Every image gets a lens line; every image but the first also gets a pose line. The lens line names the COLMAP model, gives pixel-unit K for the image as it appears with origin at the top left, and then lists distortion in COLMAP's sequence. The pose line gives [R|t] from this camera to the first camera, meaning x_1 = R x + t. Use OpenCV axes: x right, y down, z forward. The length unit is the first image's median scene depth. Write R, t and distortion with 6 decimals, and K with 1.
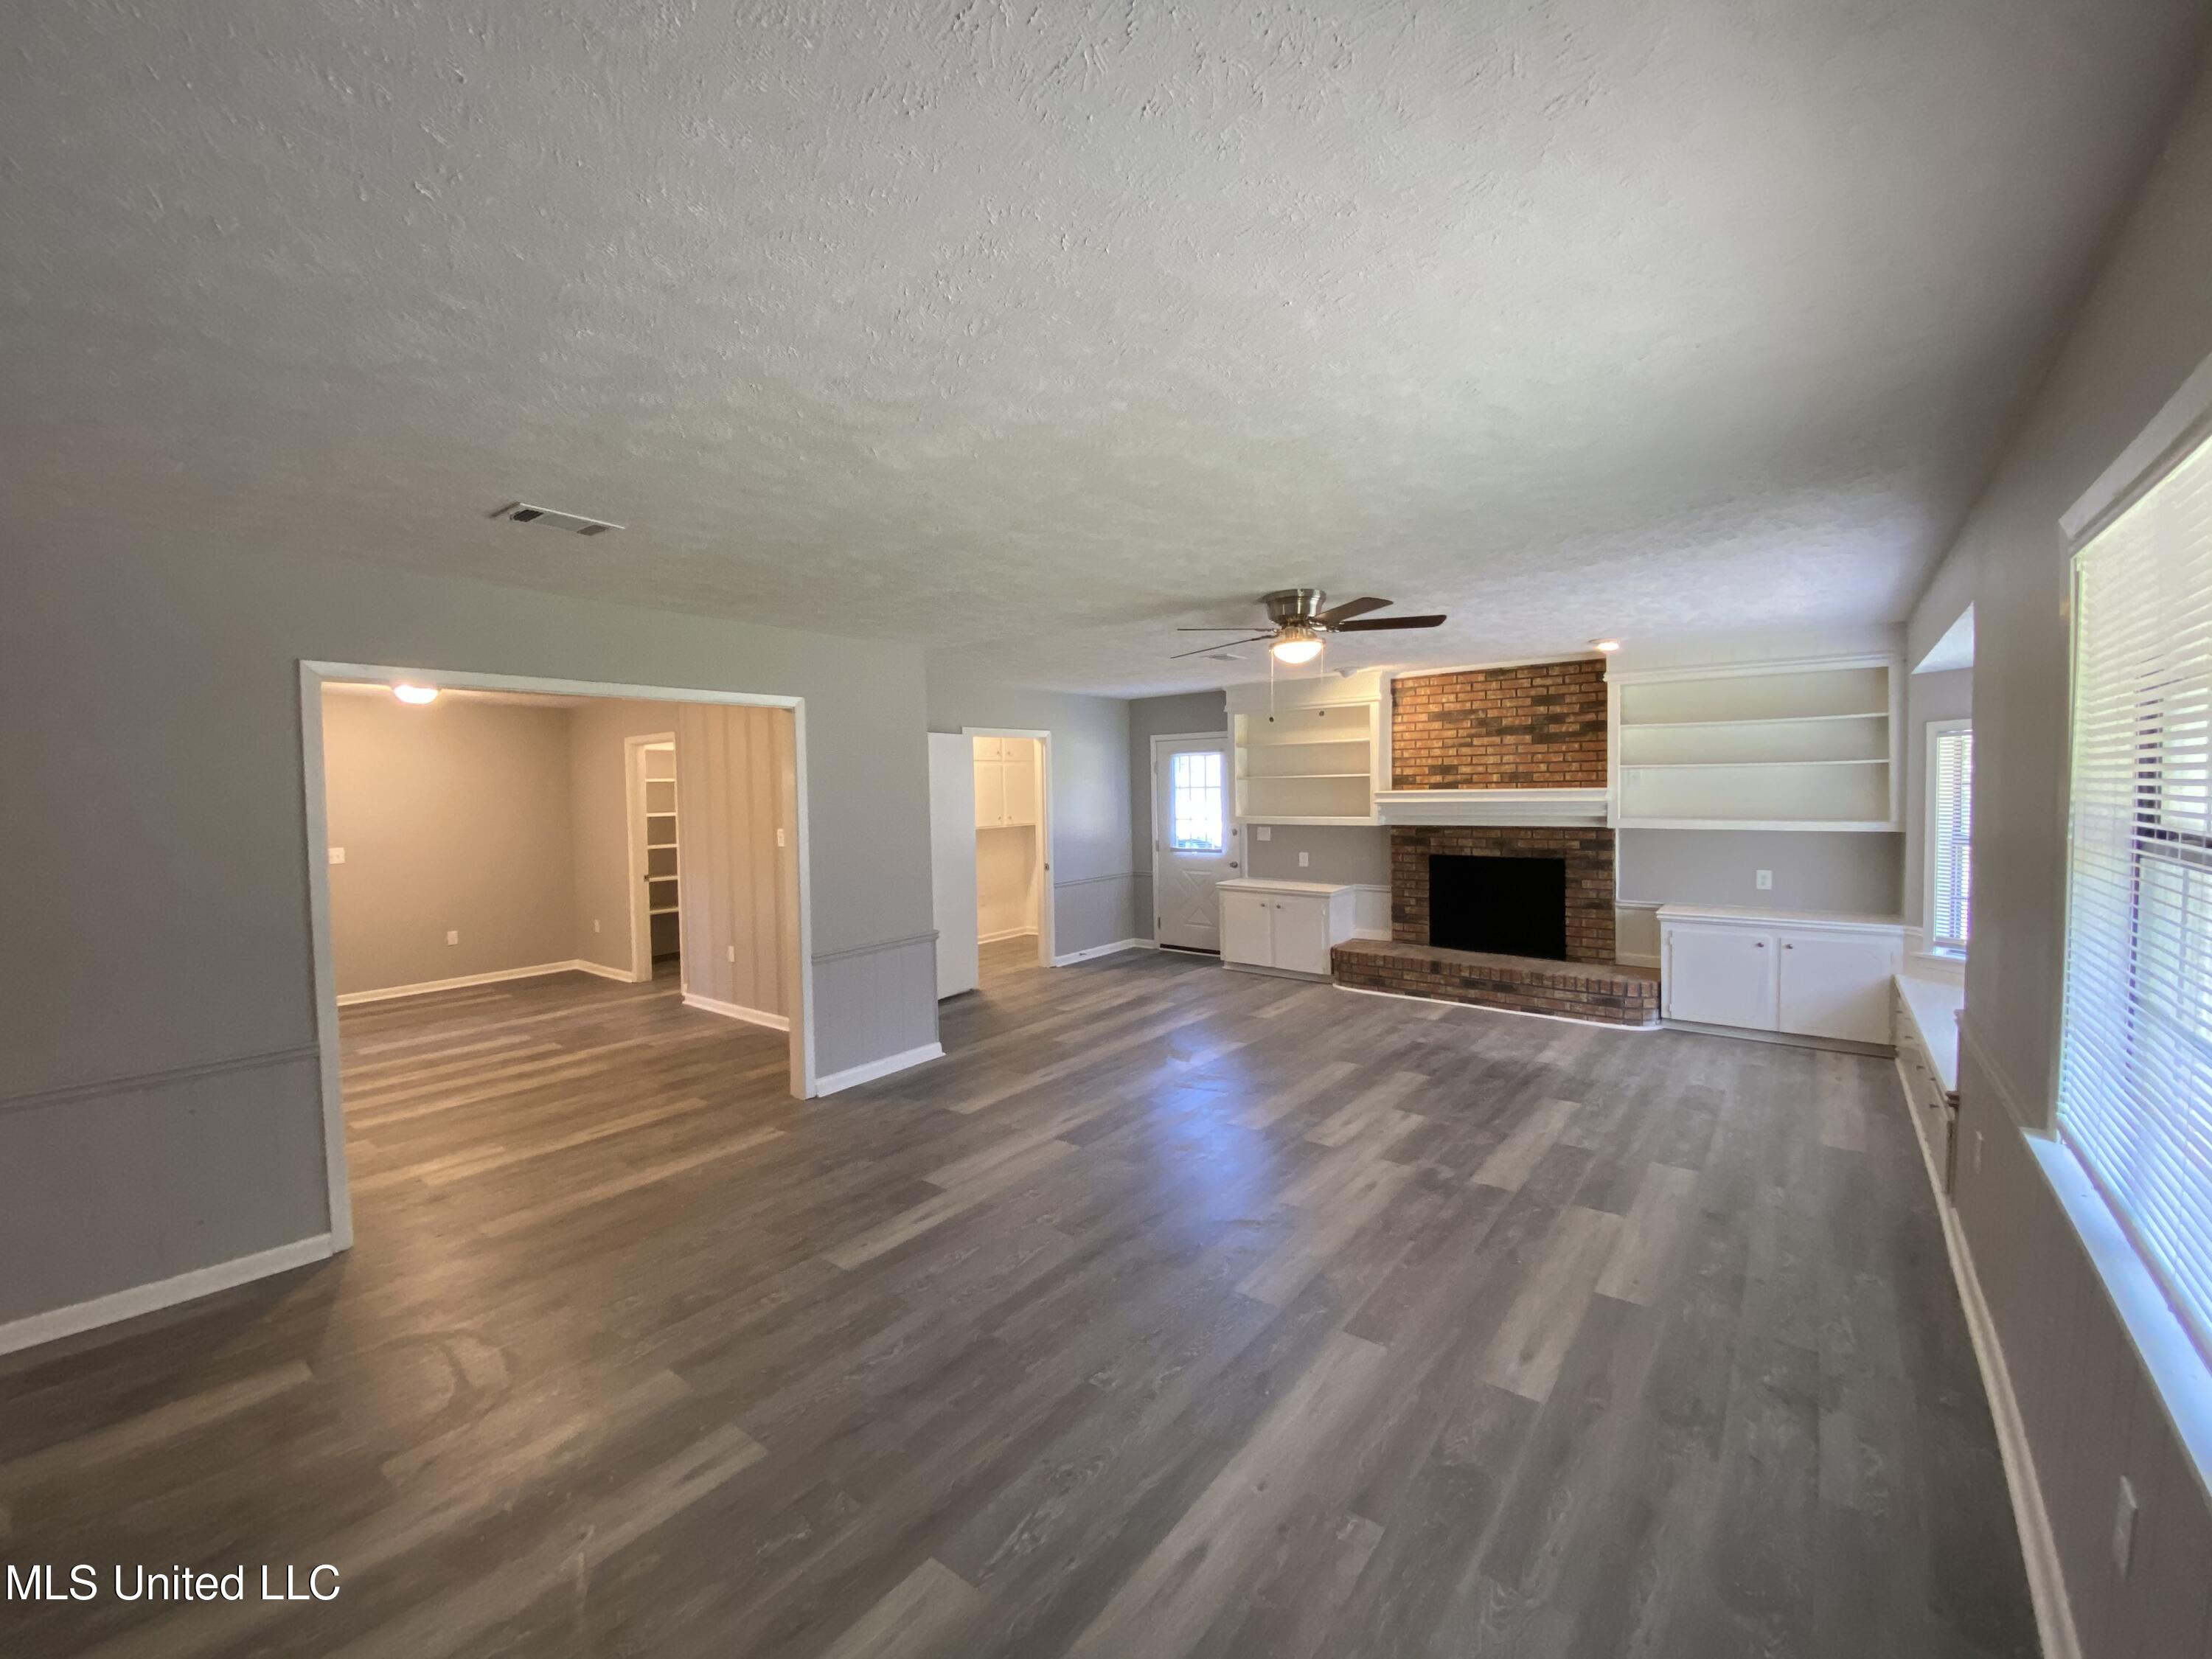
lens RADIAL K [[900.8, 0, 1106.0], [0, 900.8, 829.5], [0, 0, 1]] dist [0.096428, -0.000020]
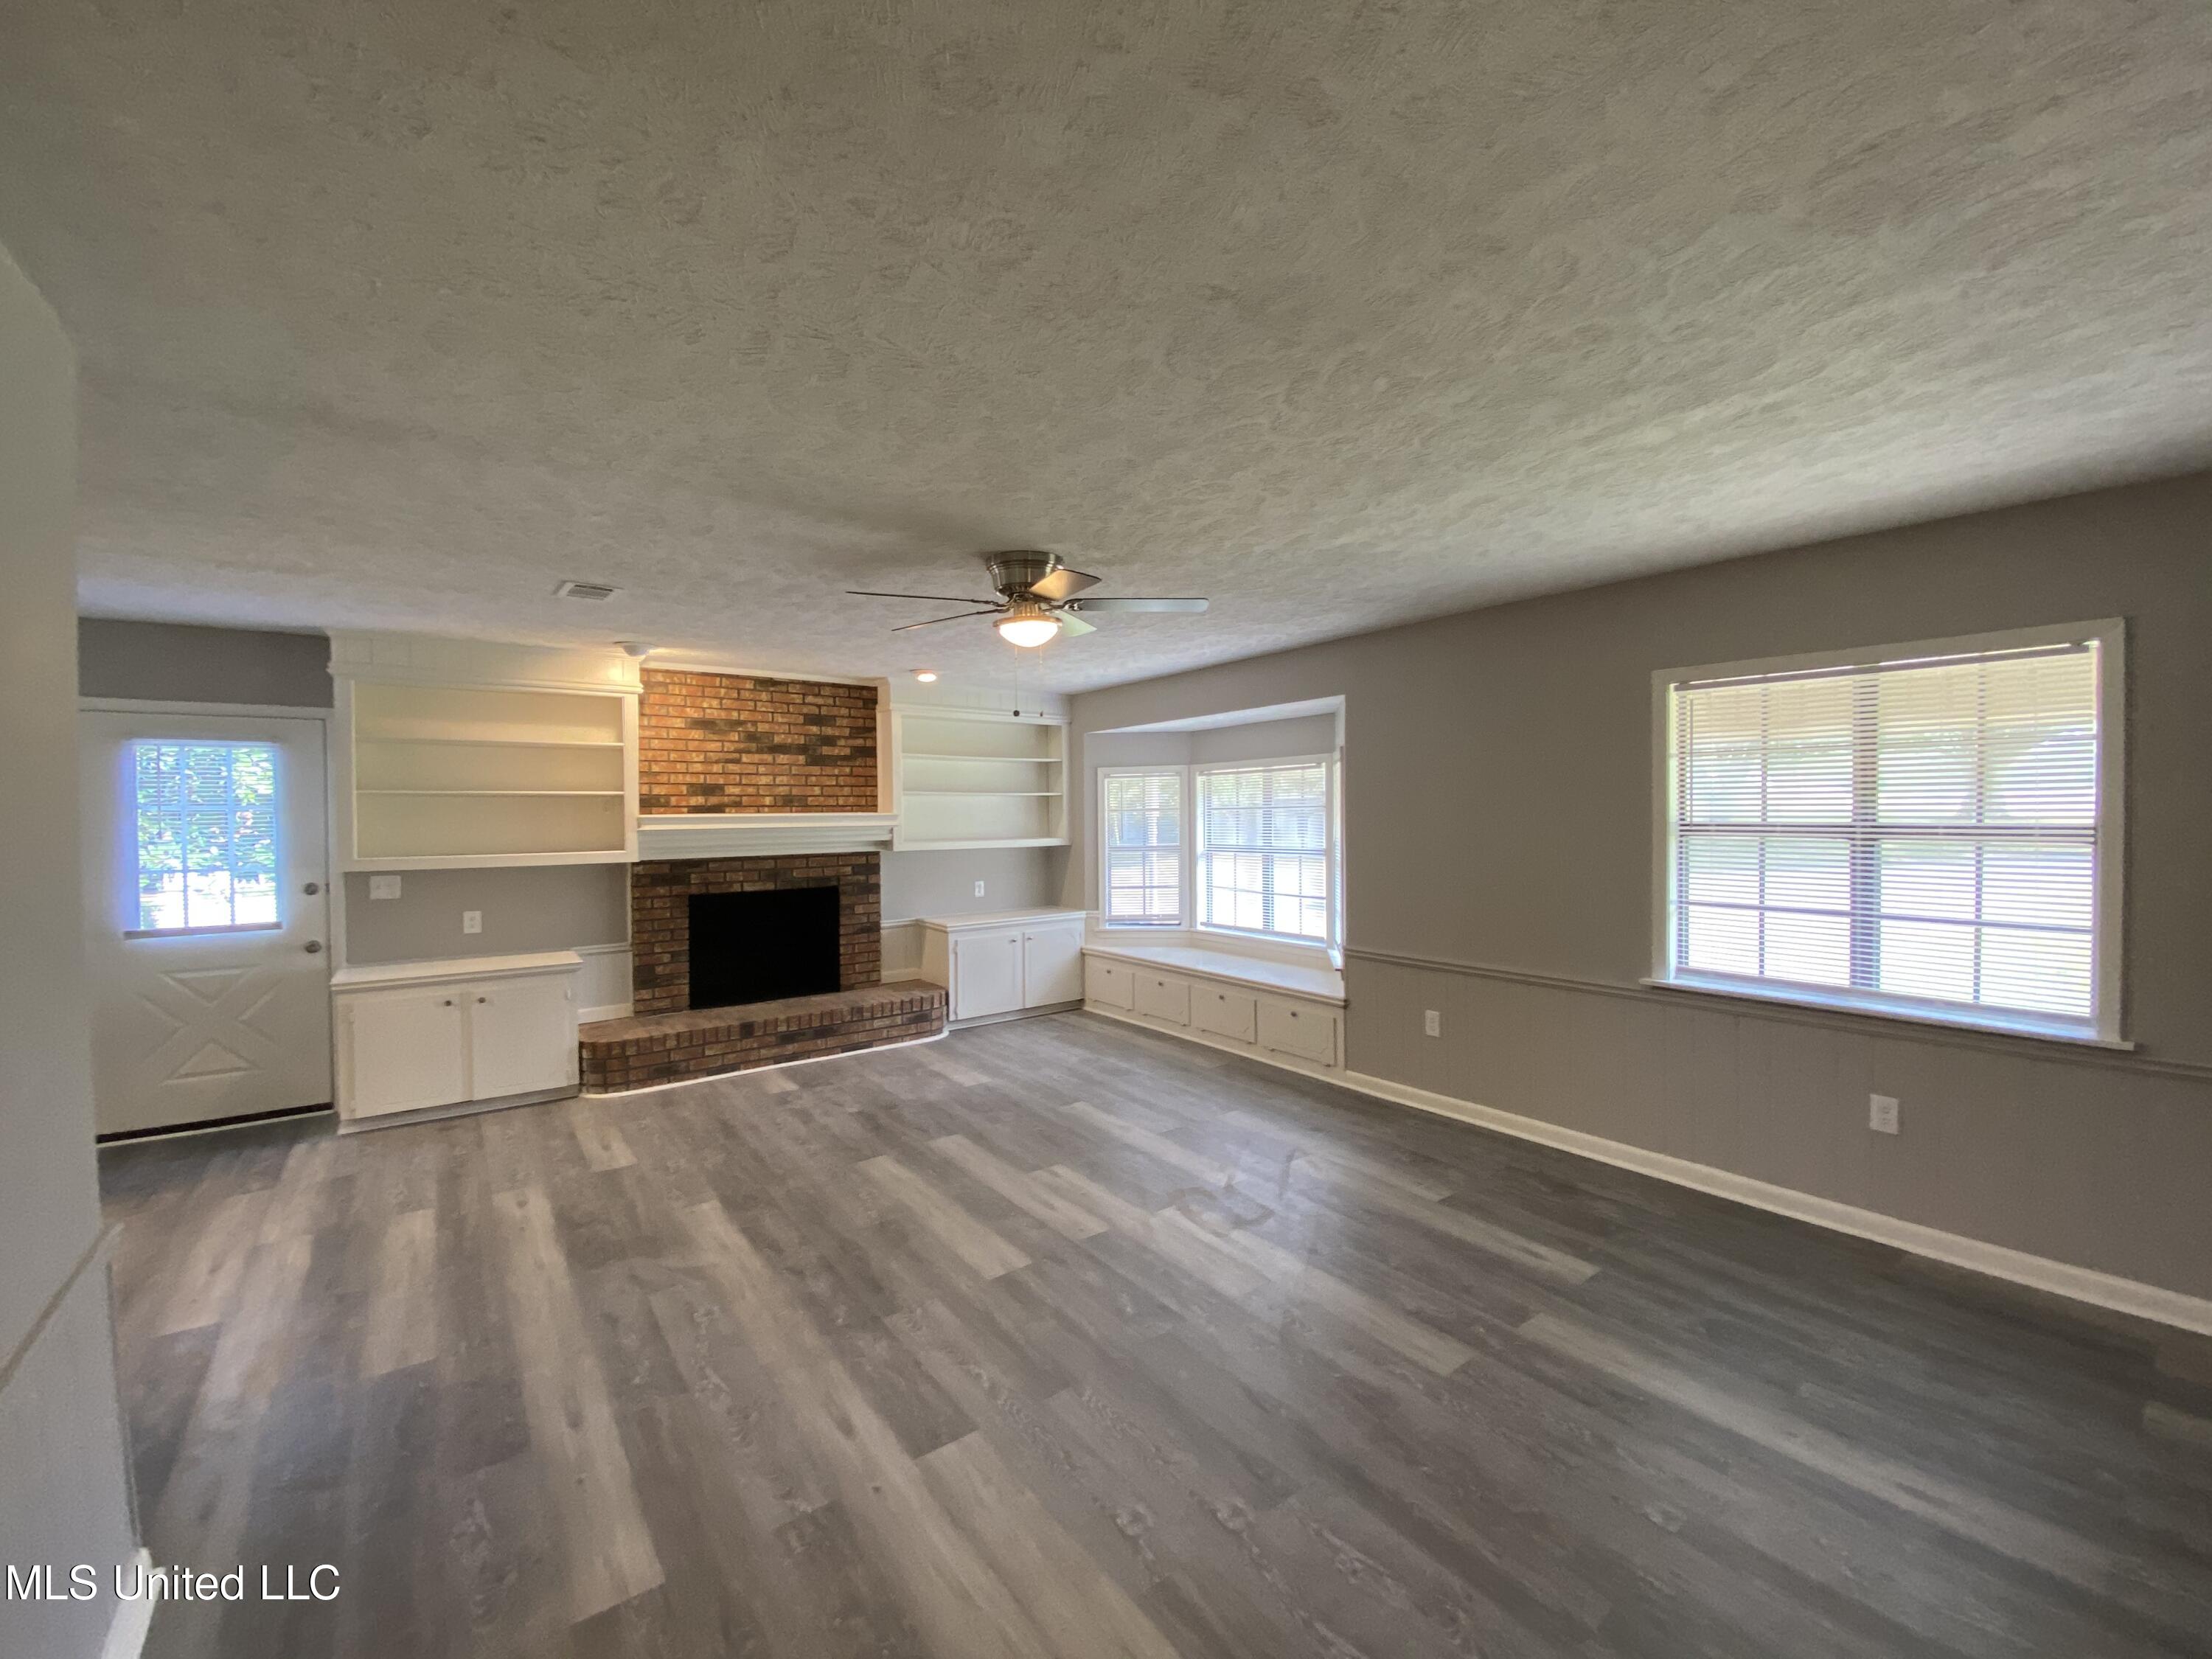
lens RADIAL K [[900.8, 0, 1106.0], [0, 900.8, 829.5], [0, 0, 1]] dist [0.021119, -0.020718]
pose [[0.261374, -0.009337, 0.965193, -0.342131], [0.048131, 0.998835, -0.003372, -0.010618], [-0.964037, 0.047337, 0.261519, 0.479261]]
